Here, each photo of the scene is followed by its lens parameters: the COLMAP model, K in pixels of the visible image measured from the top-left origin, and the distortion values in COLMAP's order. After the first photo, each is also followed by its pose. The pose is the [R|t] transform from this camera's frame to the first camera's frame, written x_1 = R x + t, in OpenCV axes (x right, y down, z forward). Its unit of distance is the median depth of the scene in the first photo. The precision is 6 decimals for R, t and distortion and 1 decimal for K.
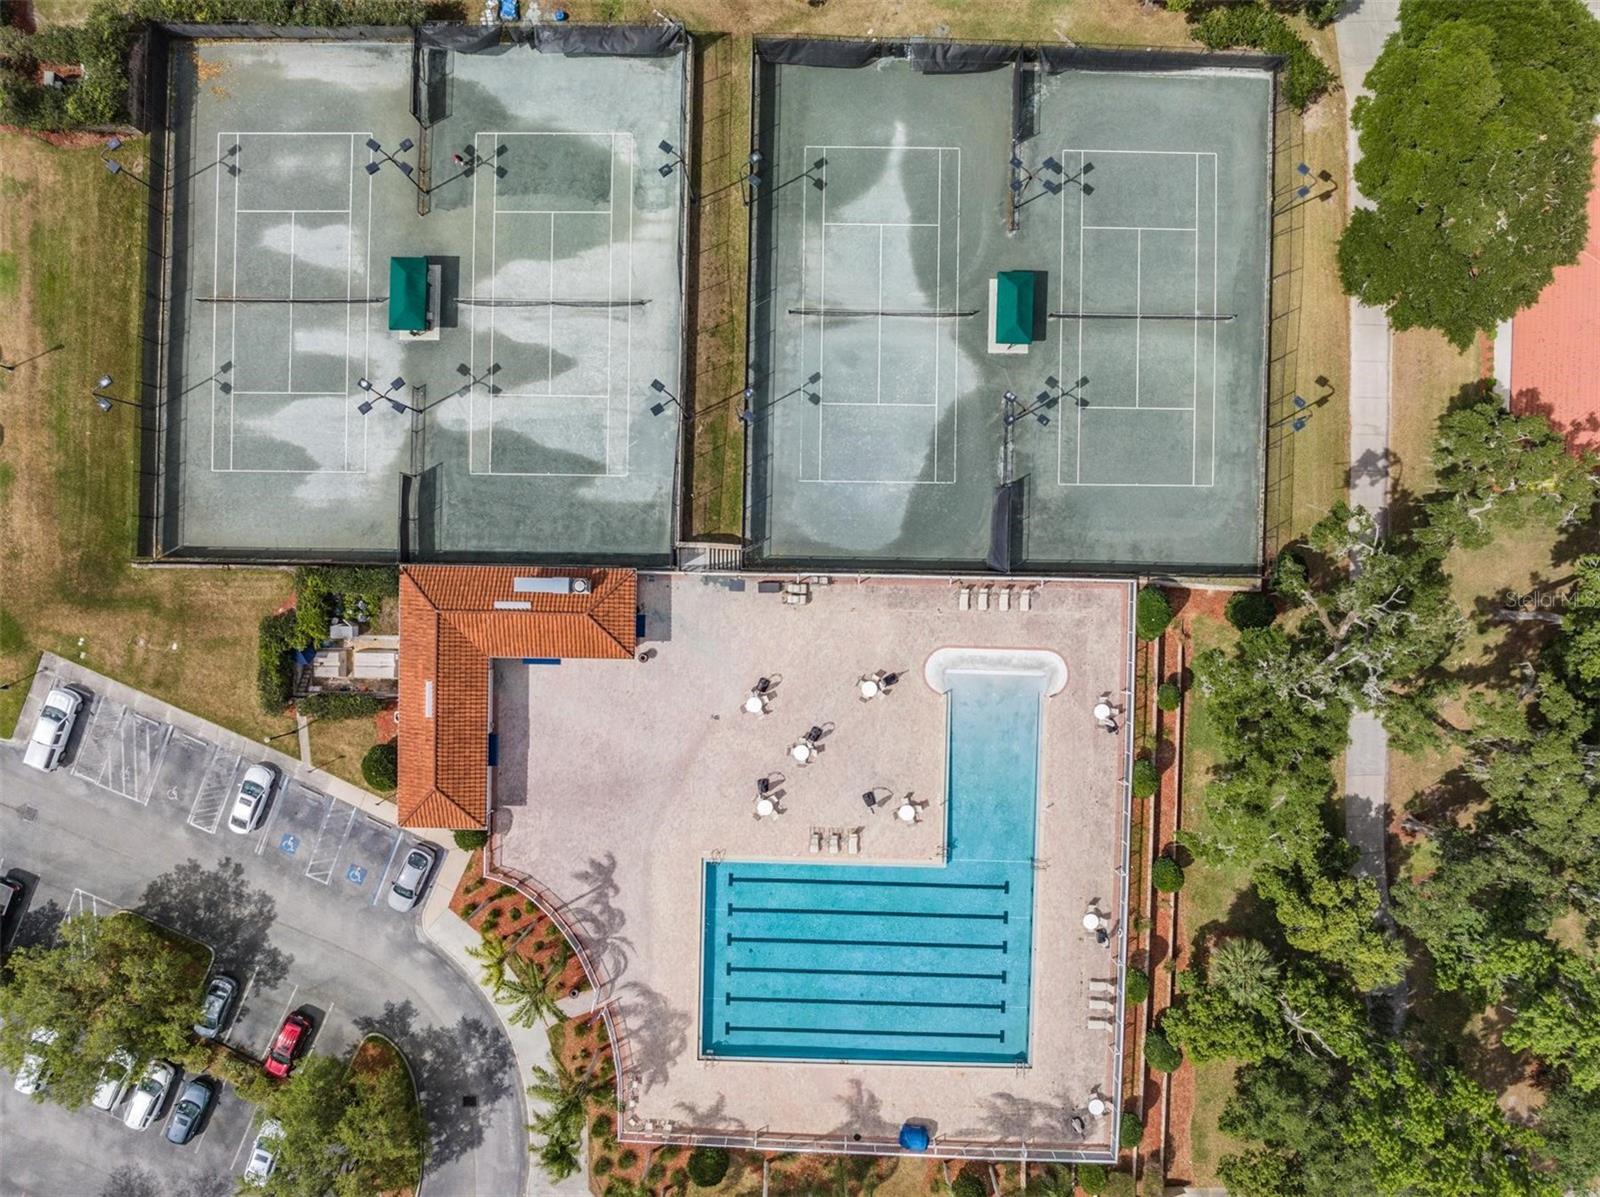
lens RADIAL K [[1106.8, 0, 800.0], [0, 1106.8, 598.5], [0, 0, 1]] dist [-0.048805, -0.004182]
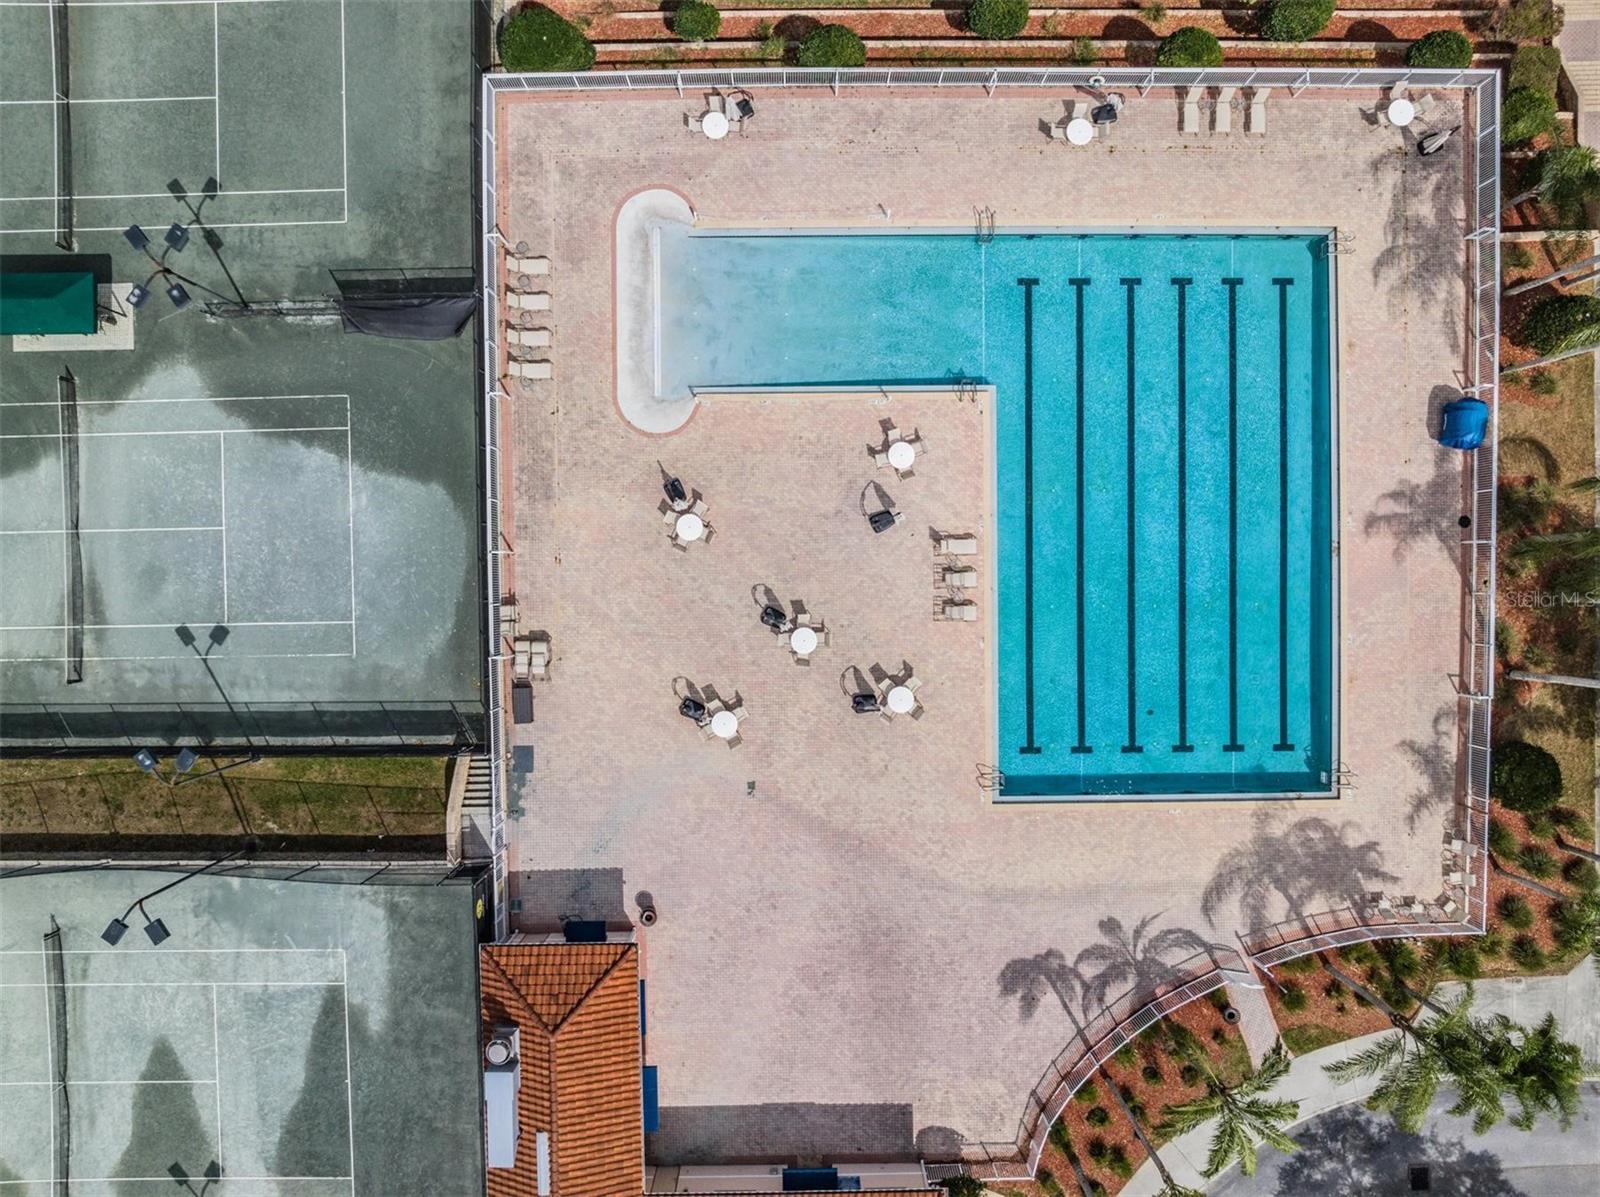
lens RADIAL K [[1125.0, 0, 800.0], [0, 1125.0, 598.5], [0, 0, 1]] dist [-0.059249, 0.029920]
pose [[-0.032678, -0.999459, -0.003854, 0.025396], [0.999392, -0.032628, -0.012288, 0.143945], [0.012155, -0.004253, 0.999917, 0.405451]]
